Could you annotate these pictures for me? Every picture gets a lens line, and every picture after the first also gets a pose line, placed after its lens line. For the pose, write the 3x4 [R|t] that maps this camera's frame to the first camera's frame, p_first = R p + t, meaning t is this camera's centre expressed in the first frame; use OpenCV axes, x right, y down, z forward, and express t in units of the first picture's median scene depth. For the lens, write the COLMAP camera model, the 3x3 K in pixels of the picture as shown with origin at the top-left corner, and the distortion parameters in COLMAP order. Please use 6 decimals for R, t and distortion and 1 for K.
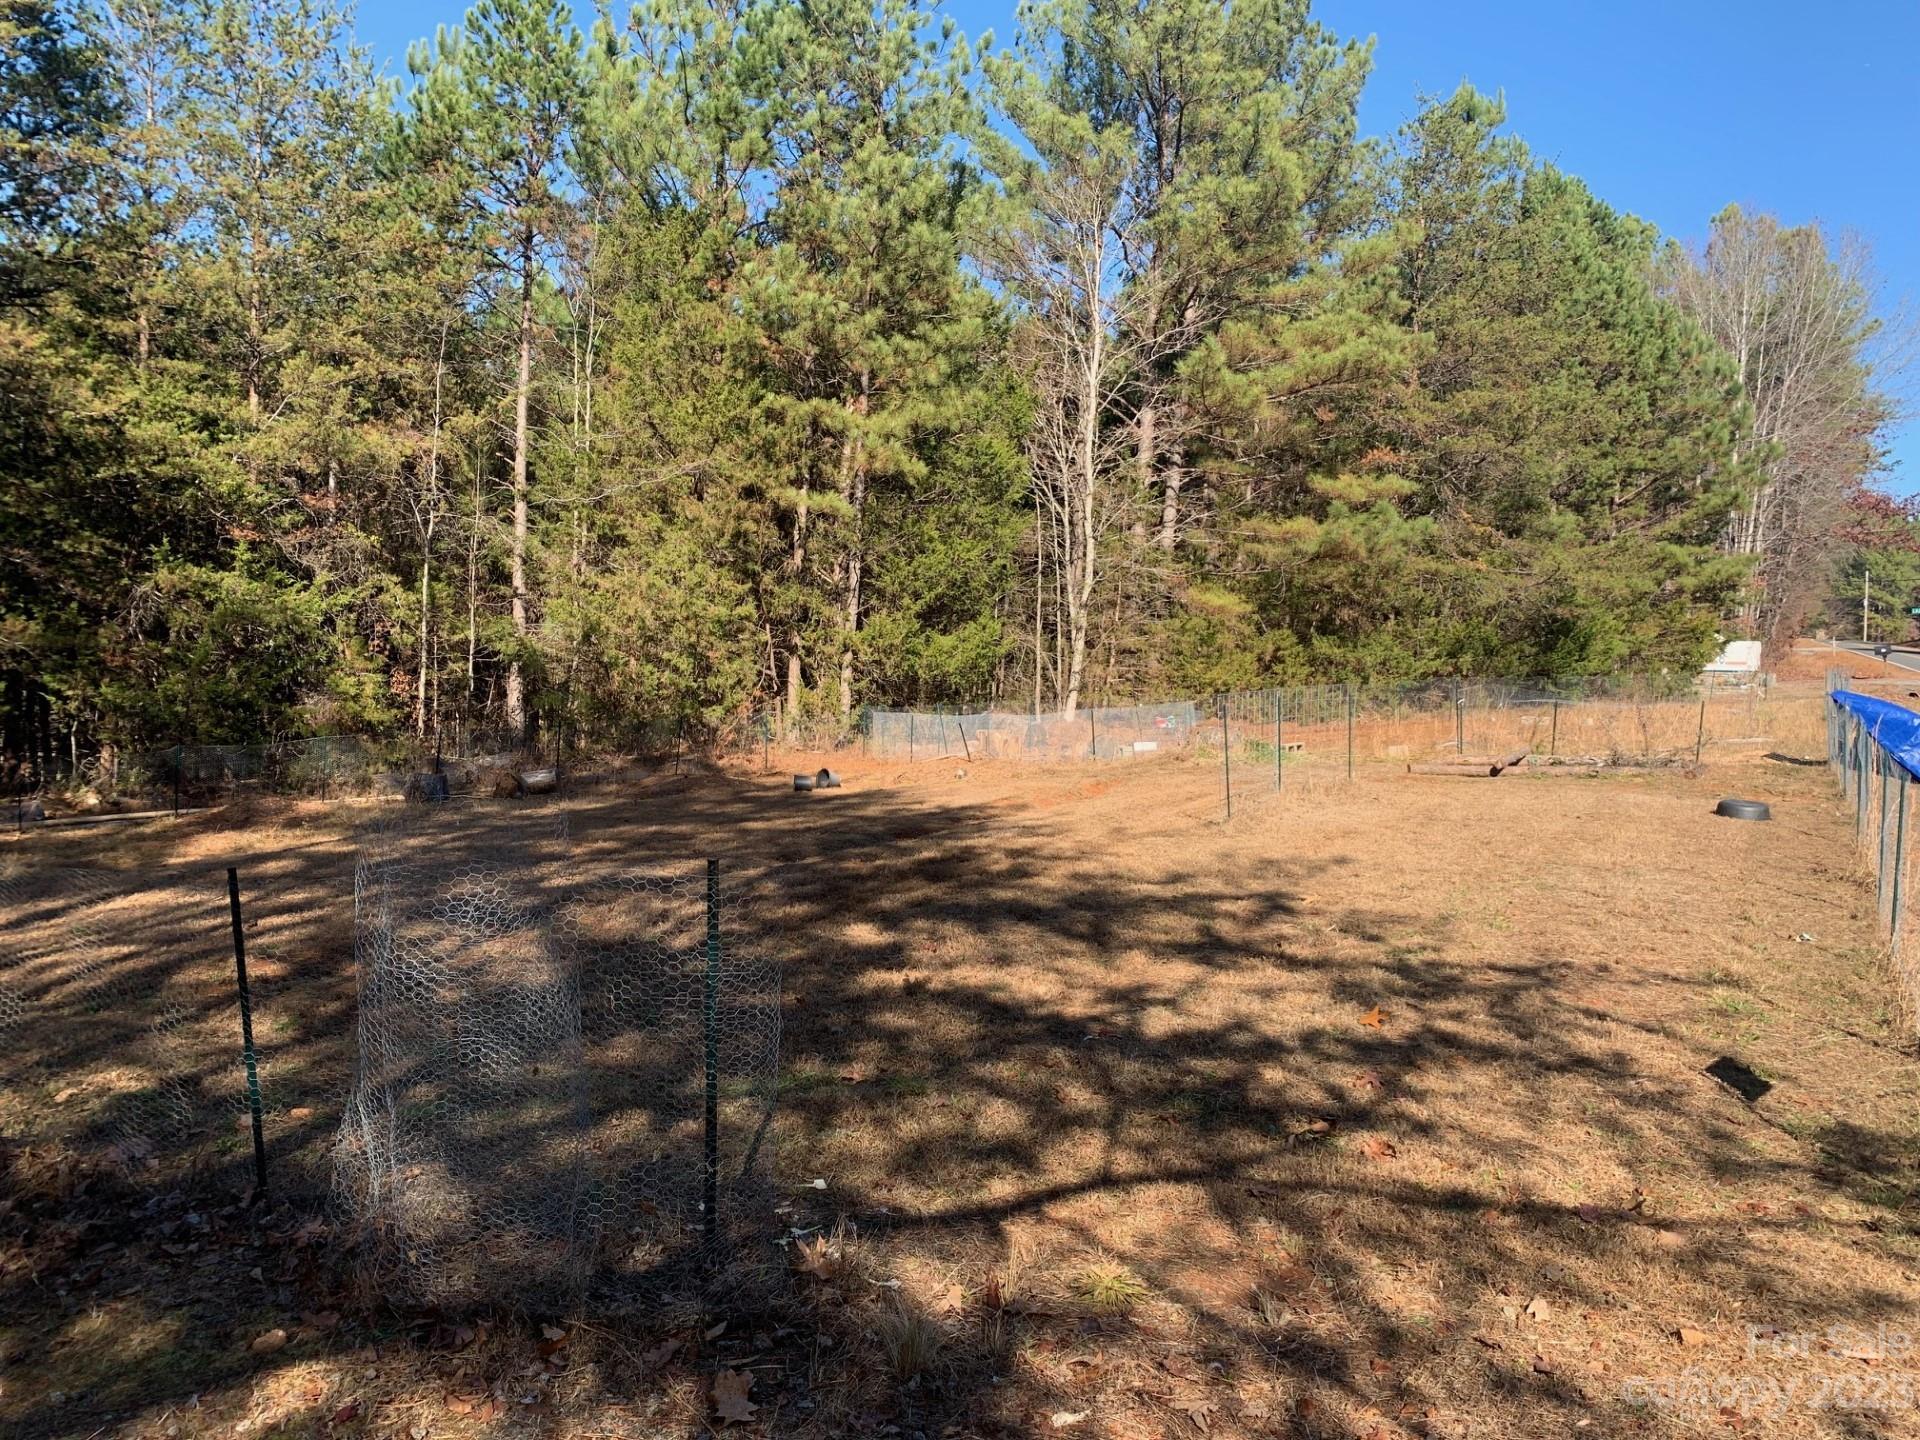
lens RADIAL K [[1431.7, 0, 960.5], [0, 1431.7, 720.7], [0, 0, 1]] dist [0.061316, -0.064887]
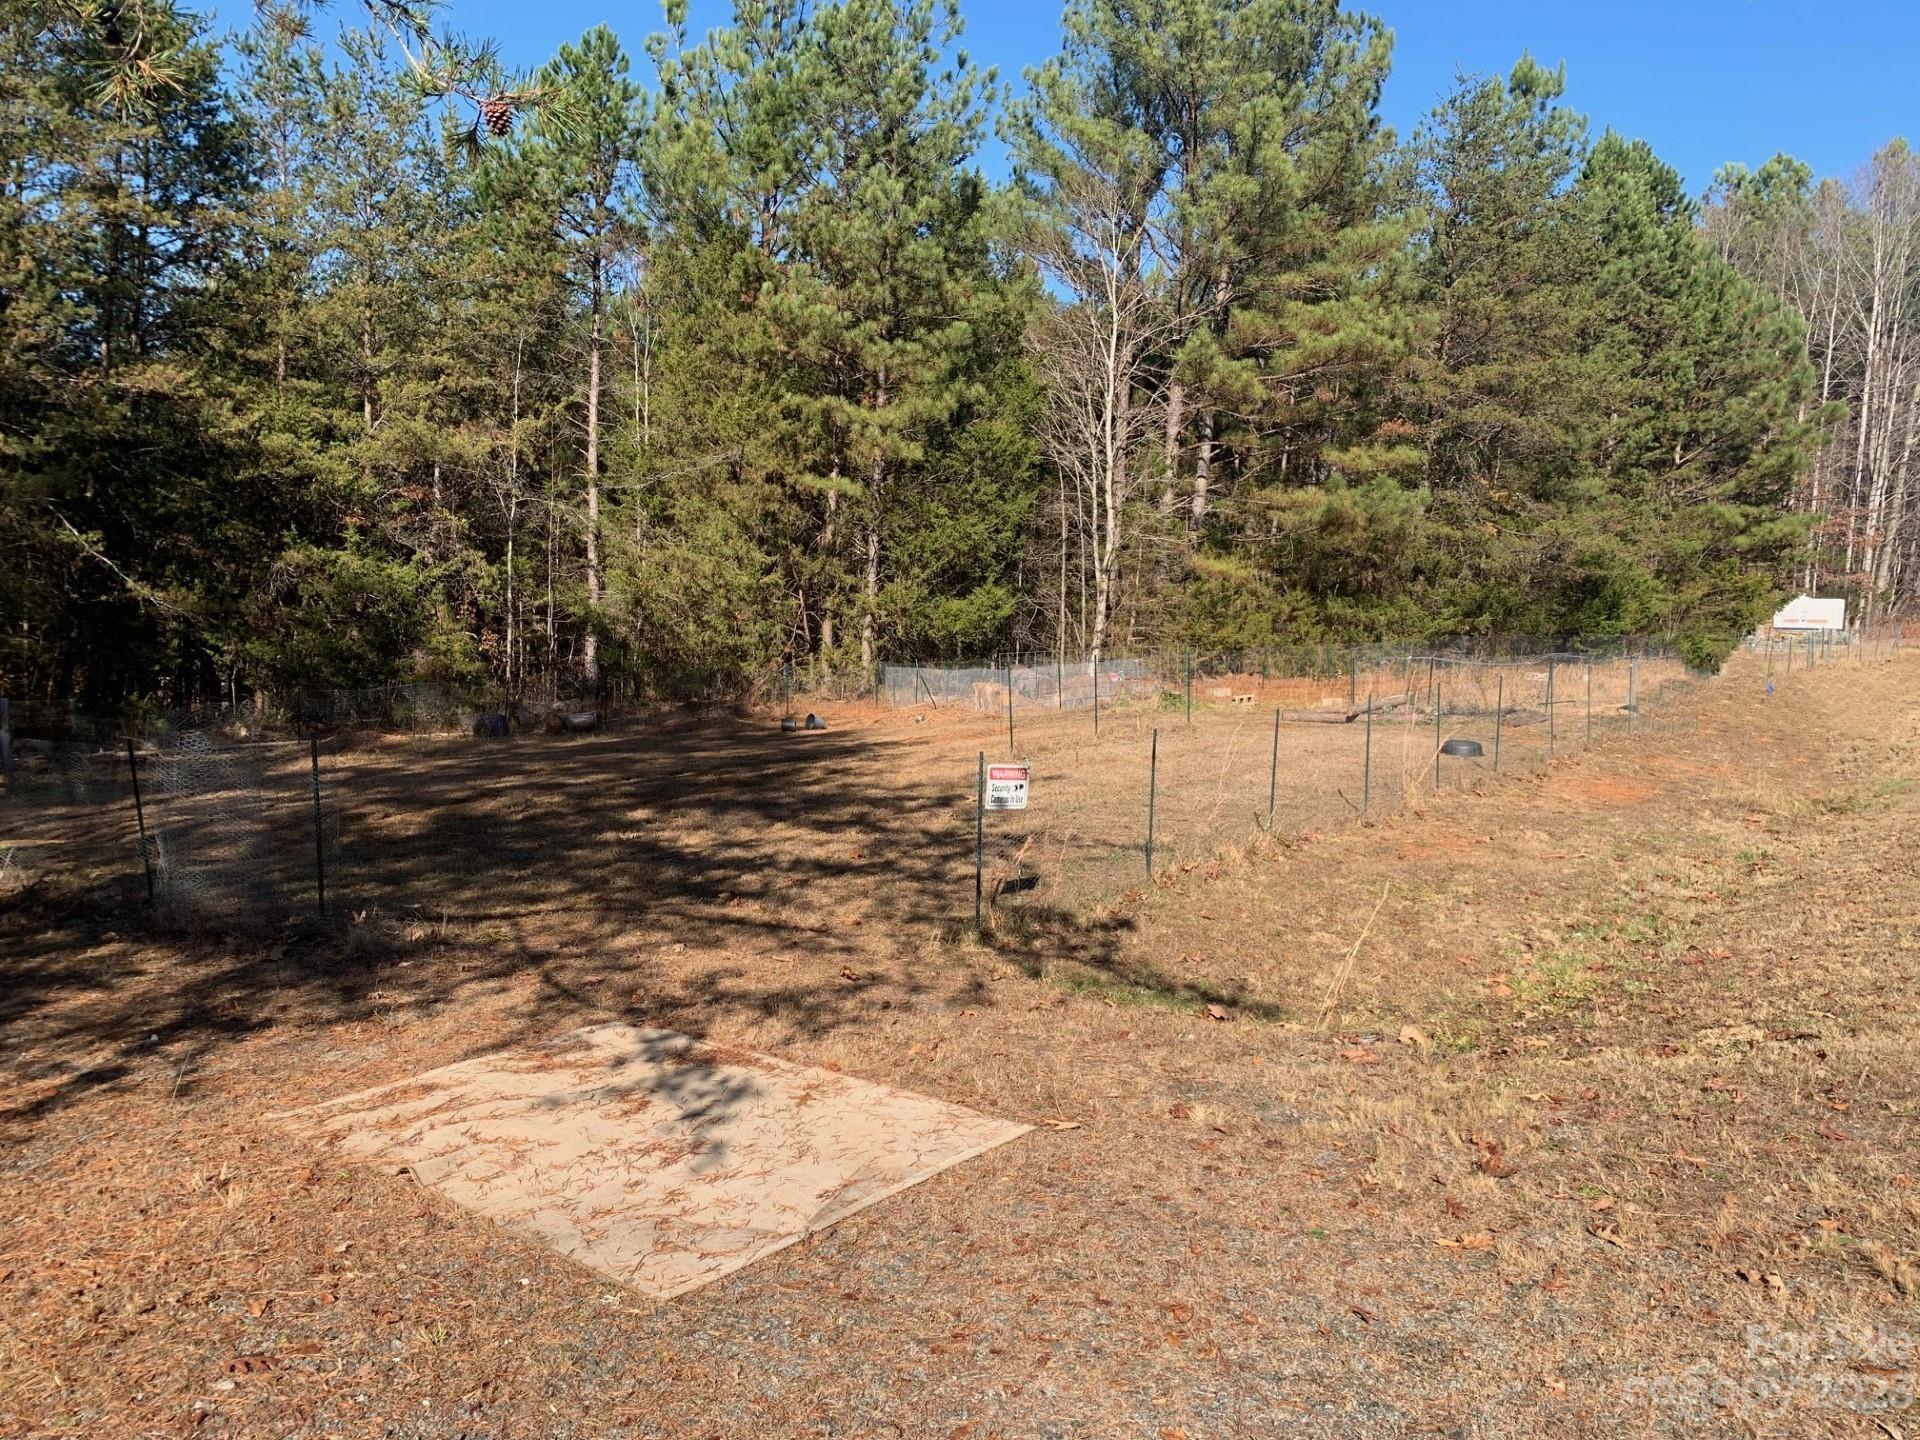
lens RADIAL K [[1431.7, 0, 960.5], [0, 1431.7, 720.7], [0, 0, 1]] dist [0.061316, -0.064887]
pose [[0.992431, 0.009003, -0.122474, 0.144221], [-0.005116, 0.999474, 0.032017, 0.000289], [0.122698, -0.031148, 0.991955, -0.141513]]
